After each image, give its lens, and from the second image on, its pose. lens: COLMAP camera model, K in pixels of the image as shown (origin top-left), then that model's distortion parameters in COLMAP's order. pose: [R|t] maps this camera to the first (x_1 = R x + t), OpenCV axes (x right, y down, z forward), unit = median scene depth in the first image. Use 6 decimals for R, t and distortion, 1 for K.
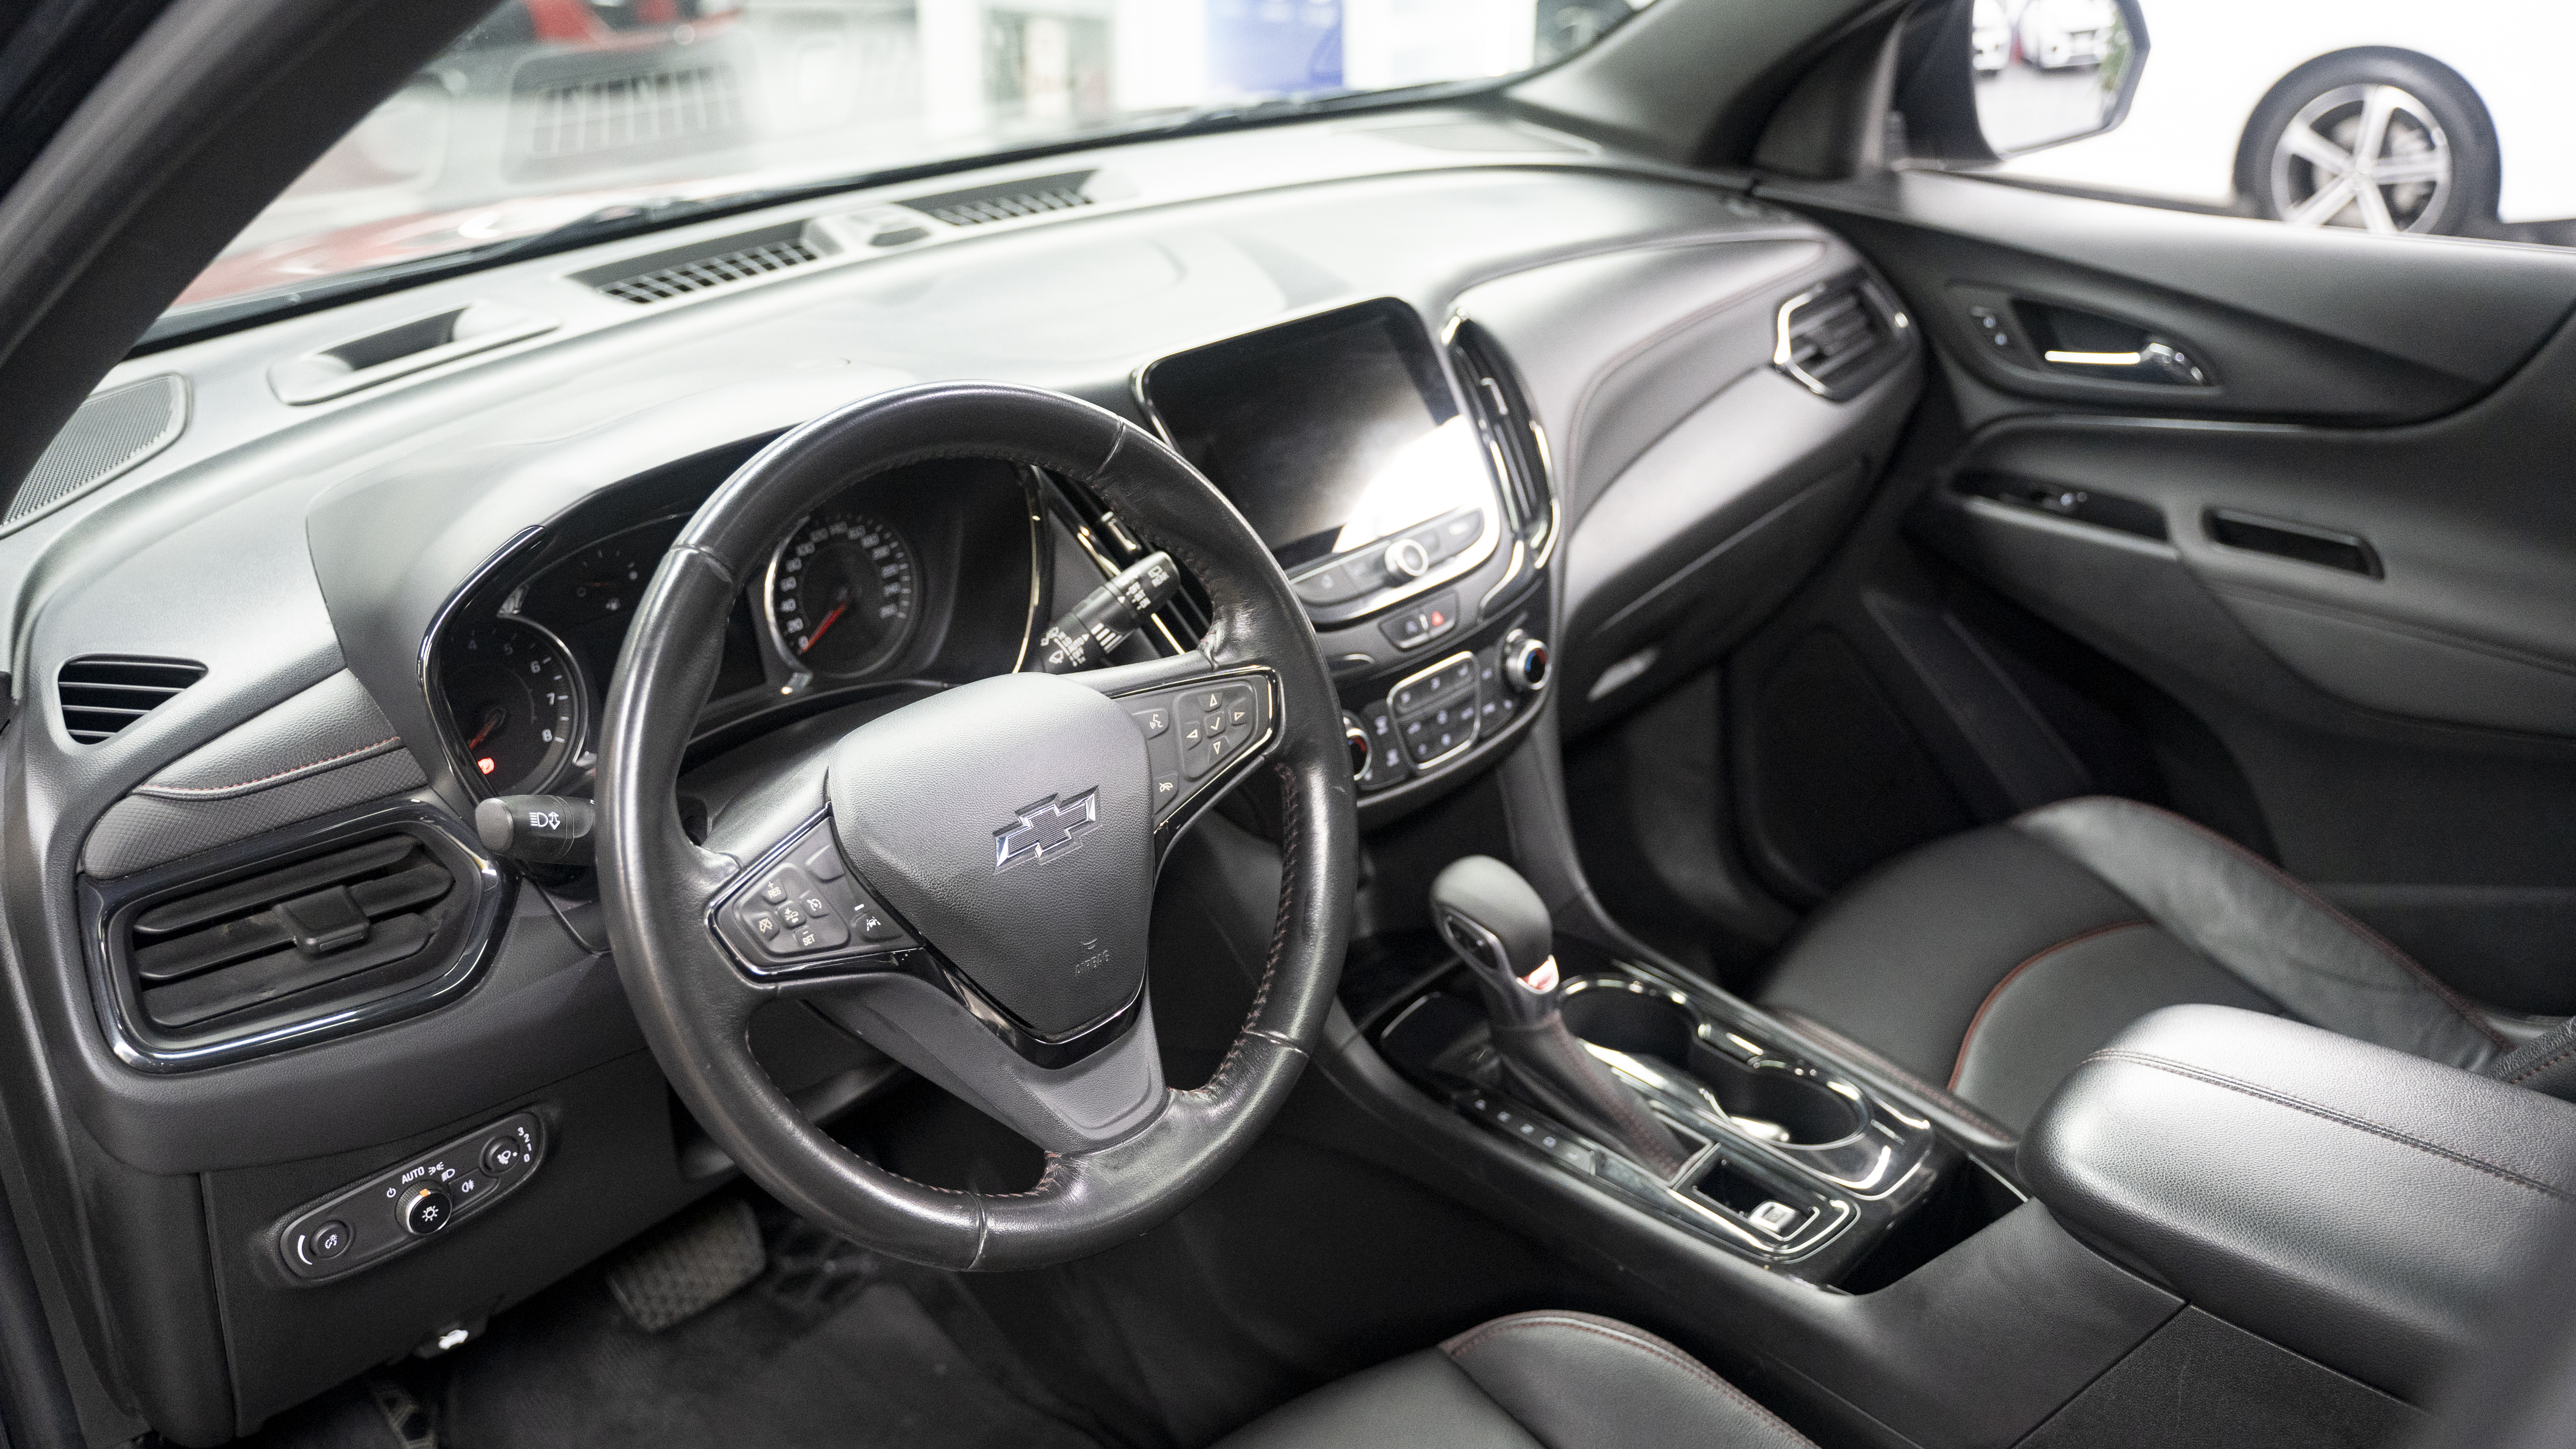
lens RADIAL K [[2123.4, 0, 1289.1], [0, 2123.4, 705.7], [0, 0, 1]] dist [-0.098622, 0.032865]
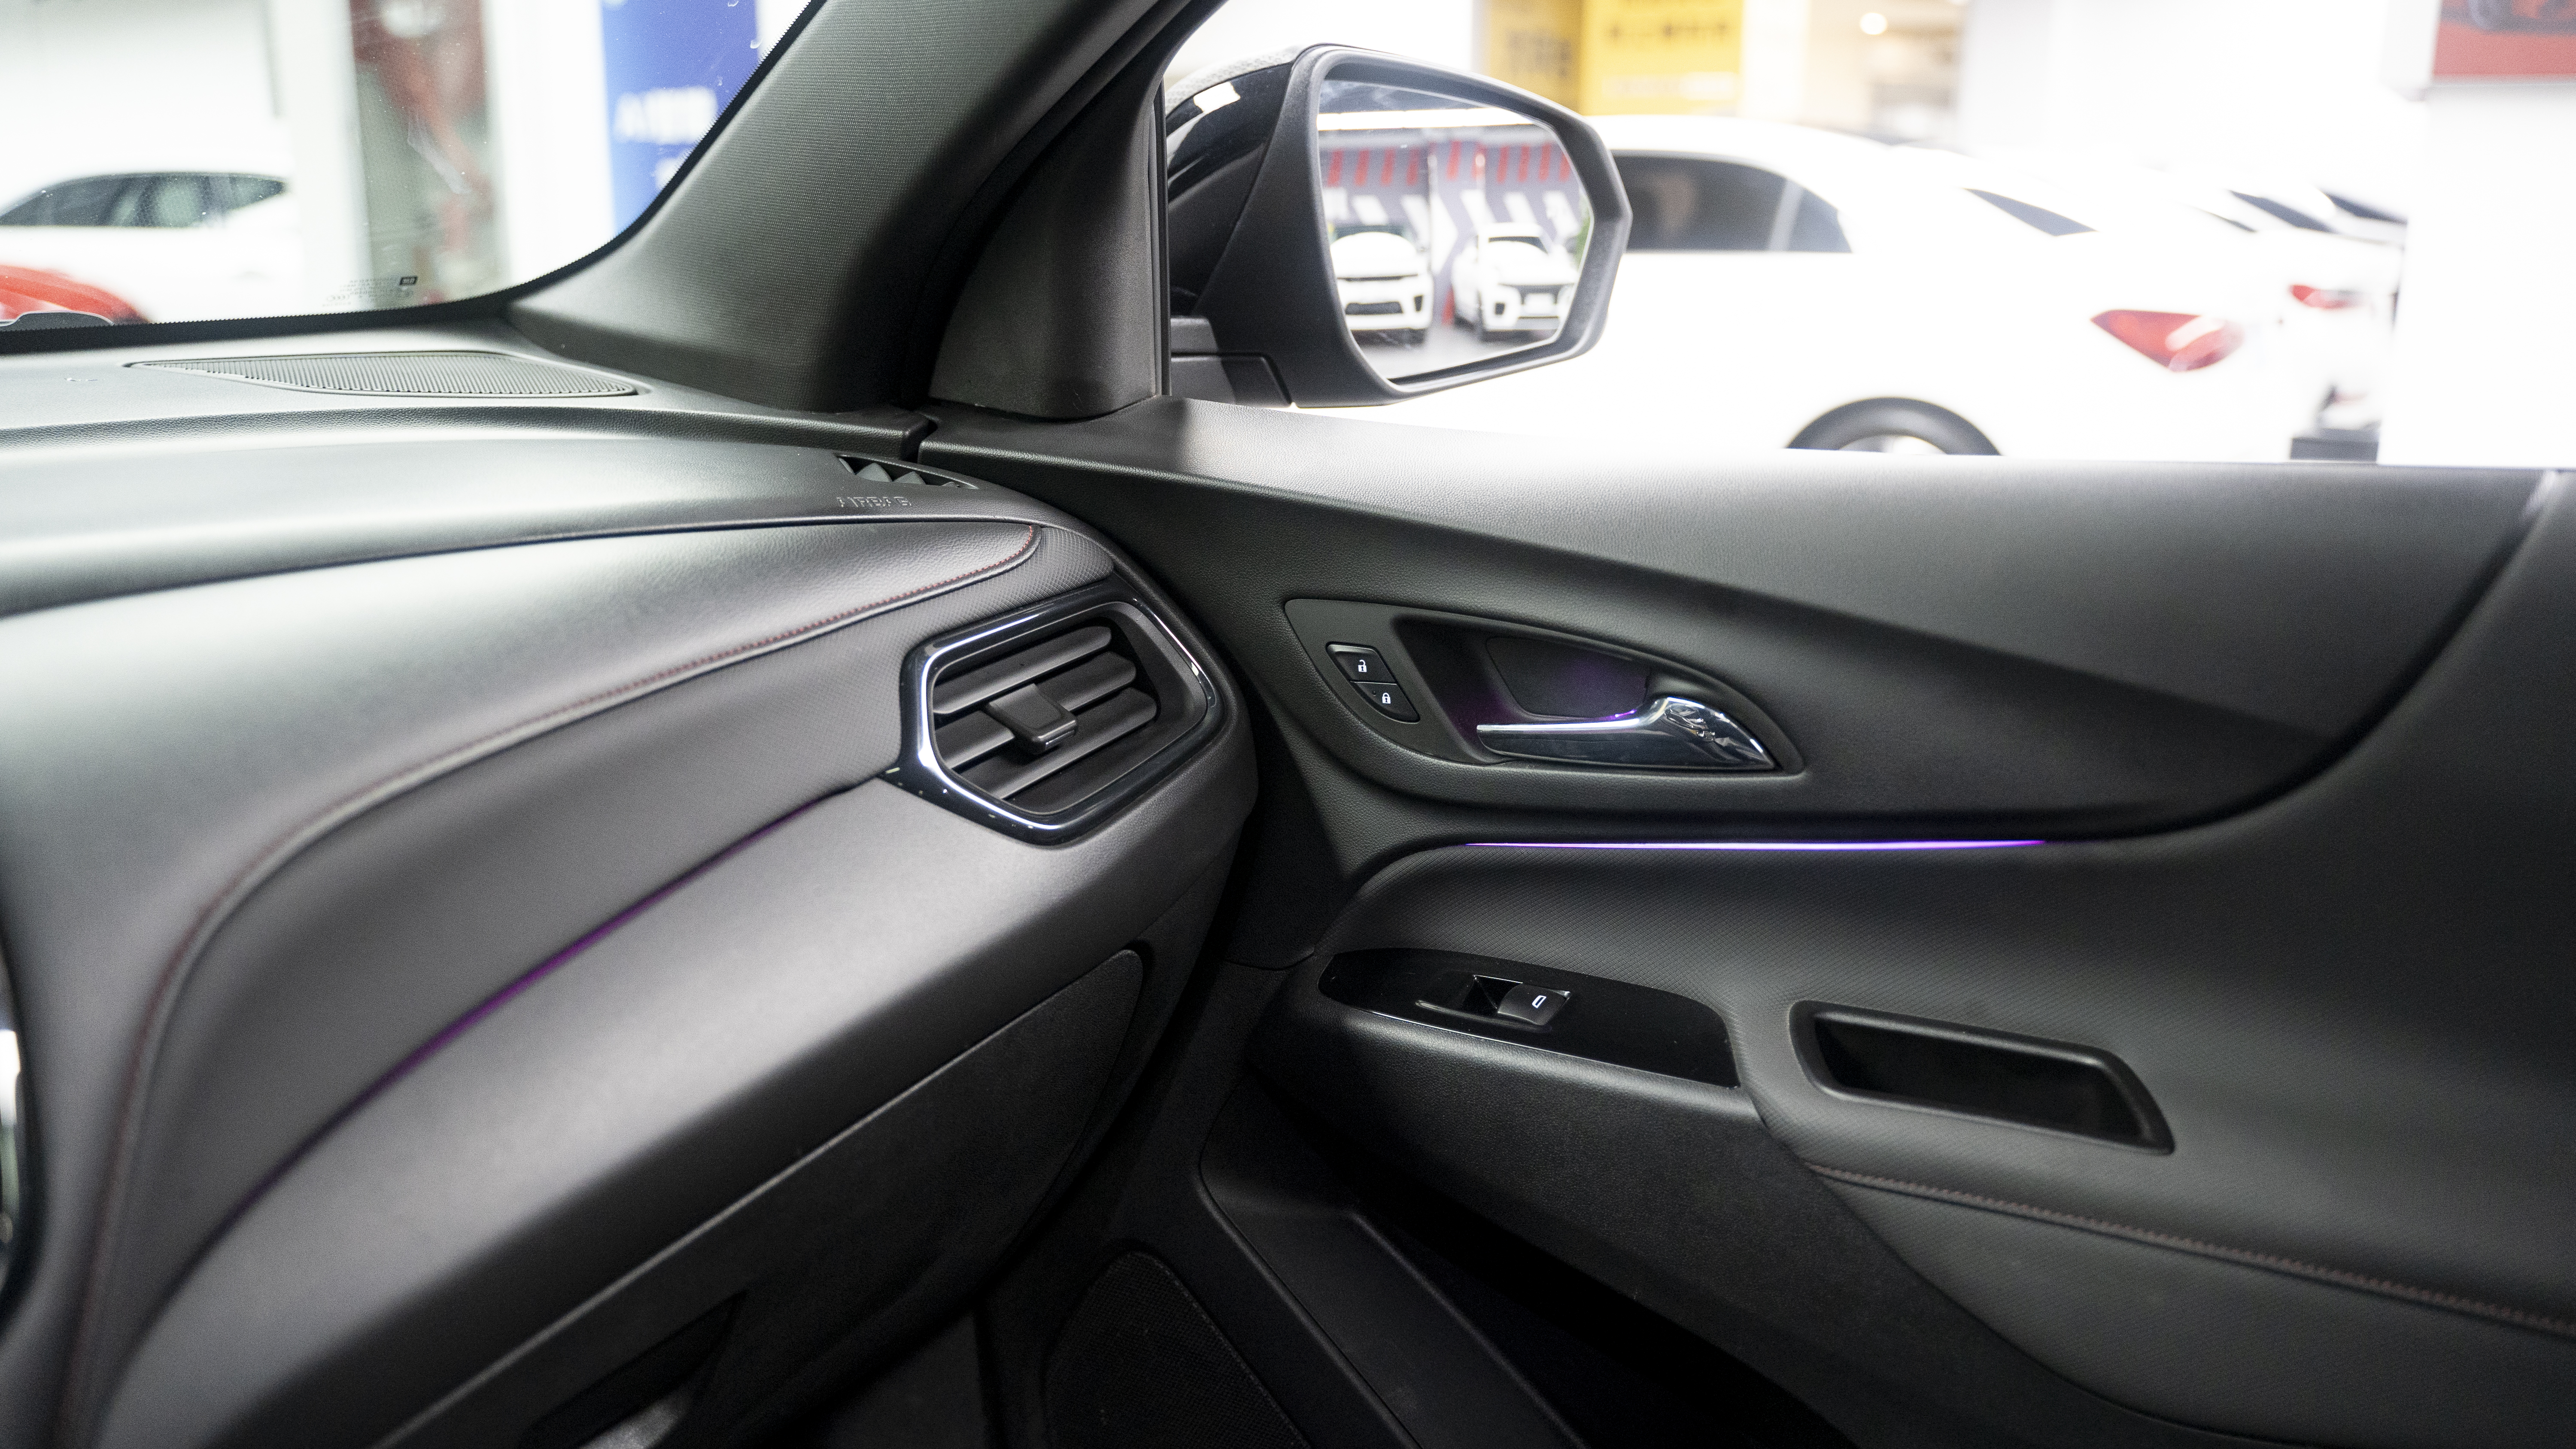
lens RADIAL K [[2123.4, 0, 1262.0], [0, 2123.4, 743.5], [0, 0, 1]] dist [-0.098622, 0.032865]
pose [[0.980476, -0.035146, 0.193470, 0.214378], [0.068520, 0.983296, -0.168621, -0.080847], [-0.184312, 0.178586, 0.966507, 0.516598]]
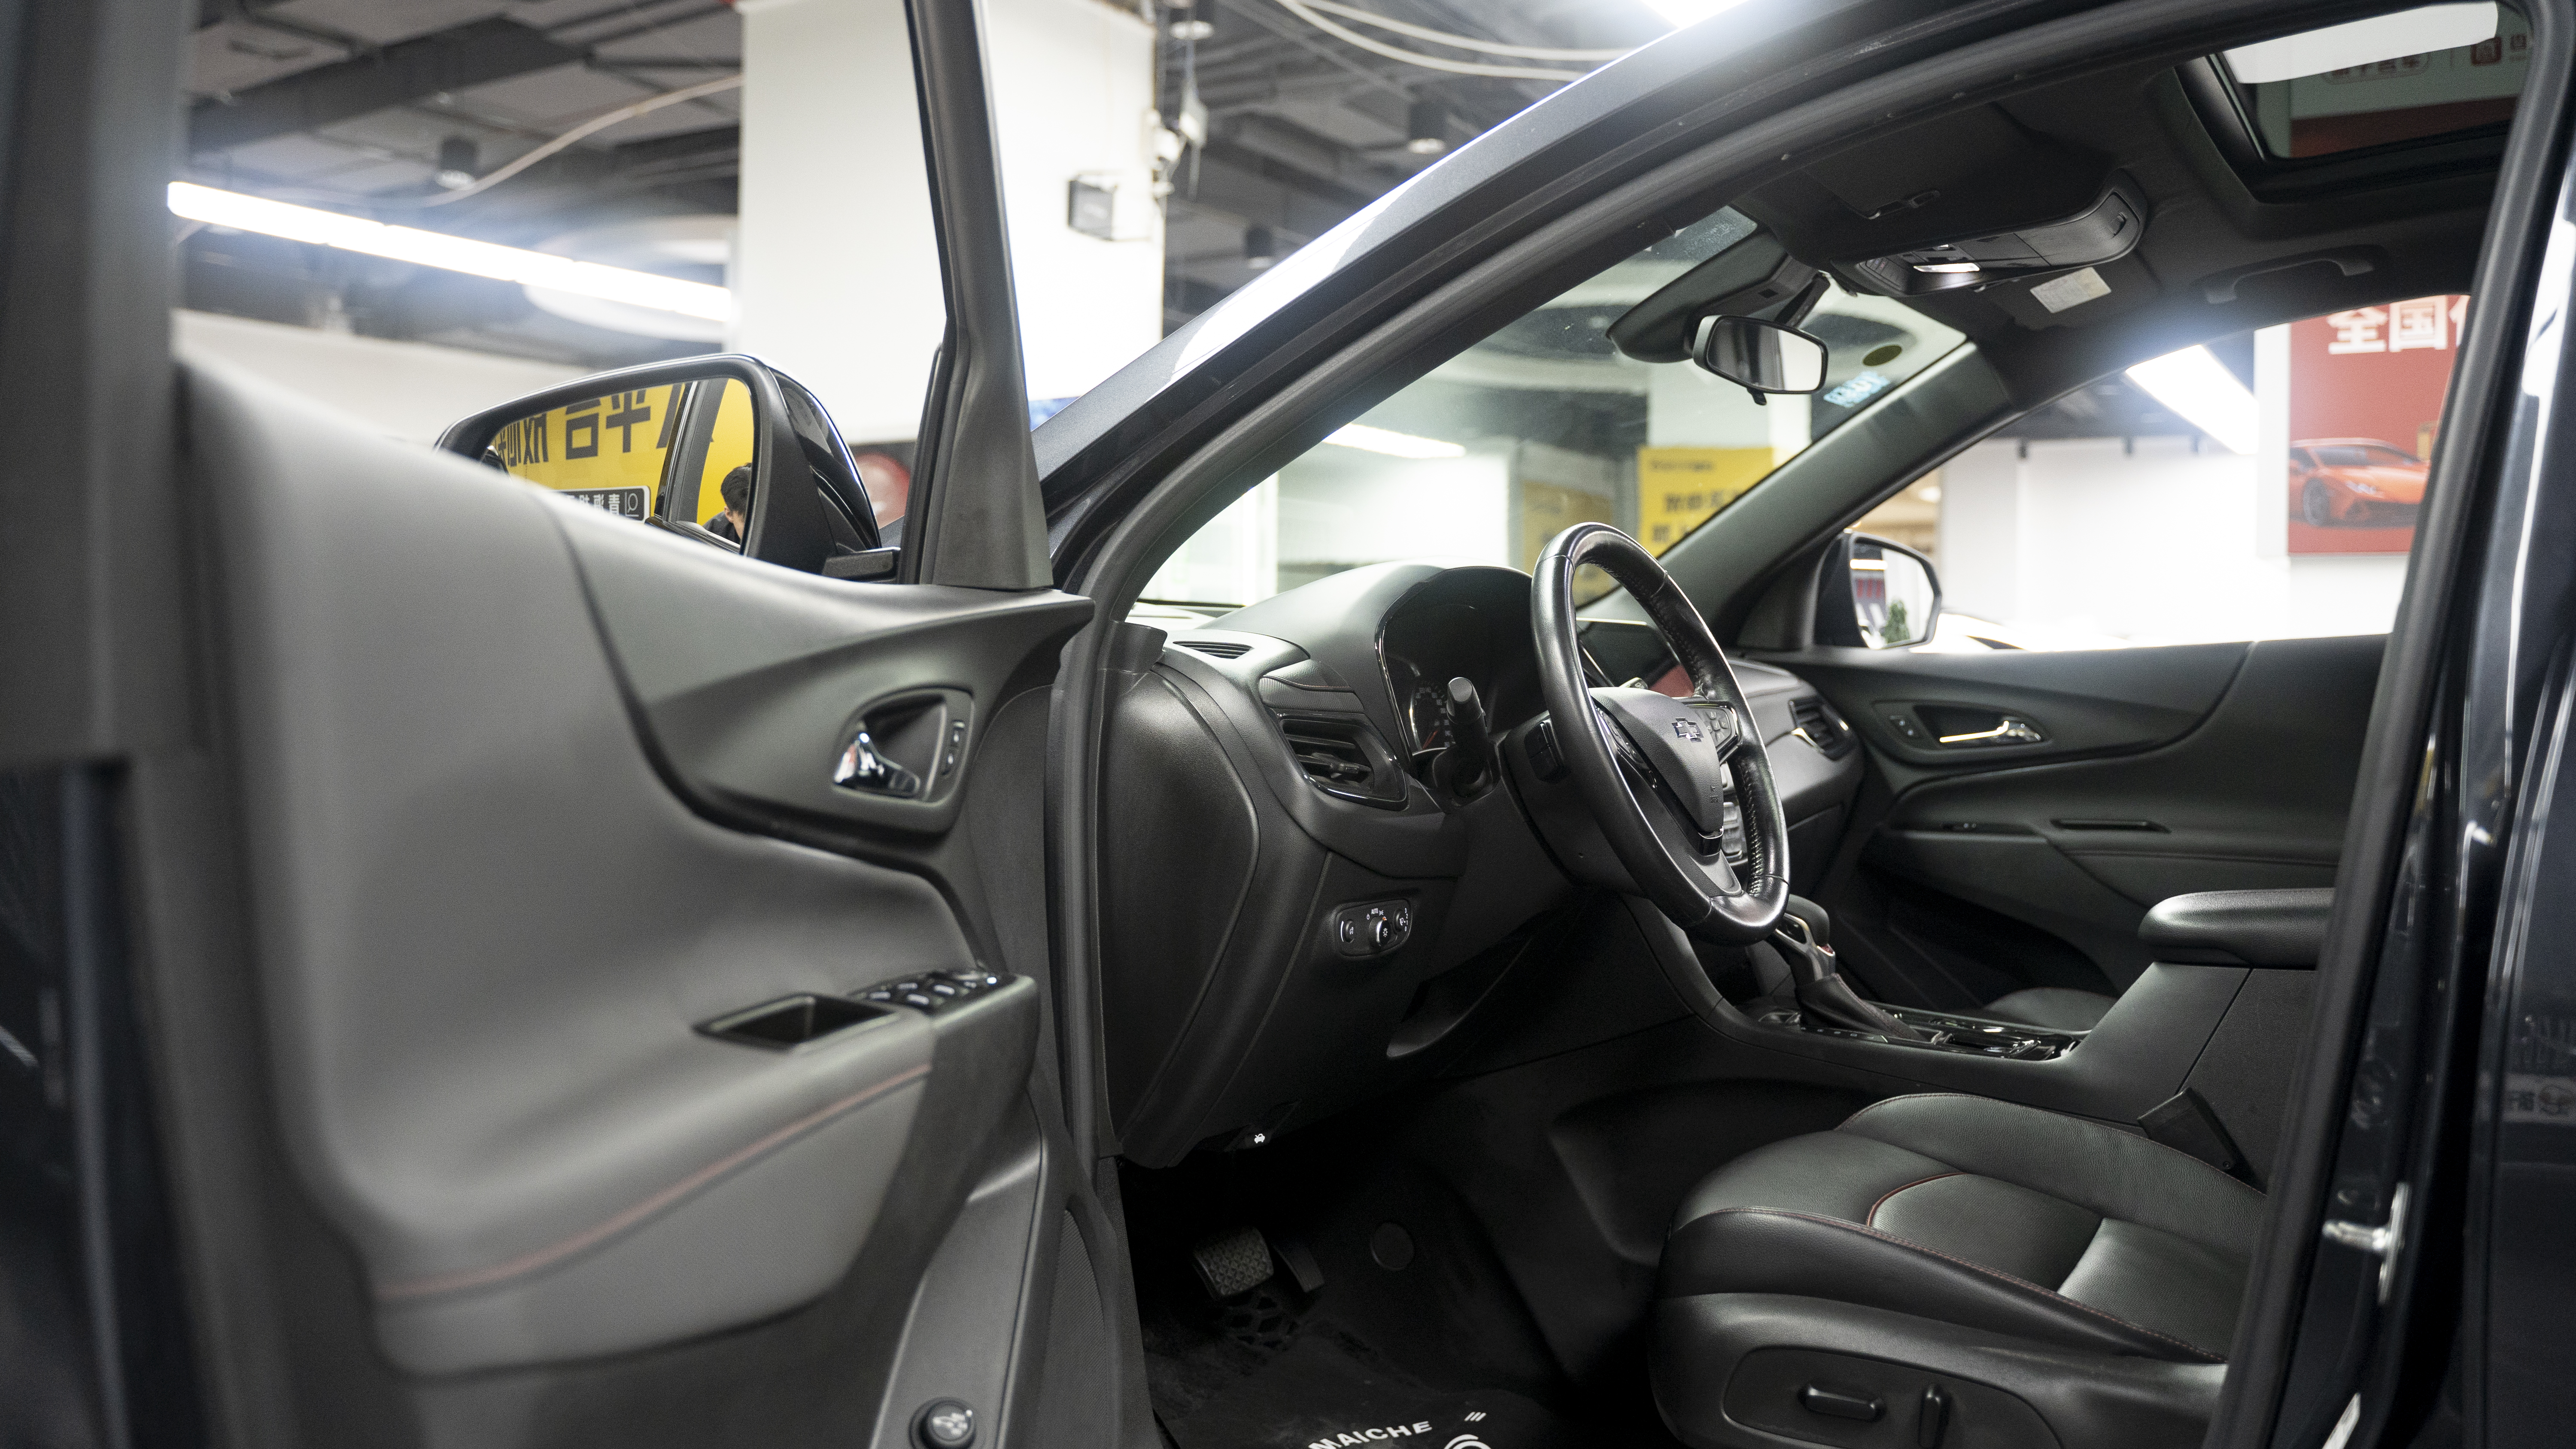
lens RADIAL K [[2123.4, 0, 1285.0], [0, 2123.4, 718.9], [0, 0, 1]] dist [-0.098622, 0.032865]
pose [[0.976864, 0.014387, 0.213377, -0.494214], [0.073815, 0.913738, -0.399543, 0.443012], [-0.200719, 0.406050, 0.891536, -0.367585]]
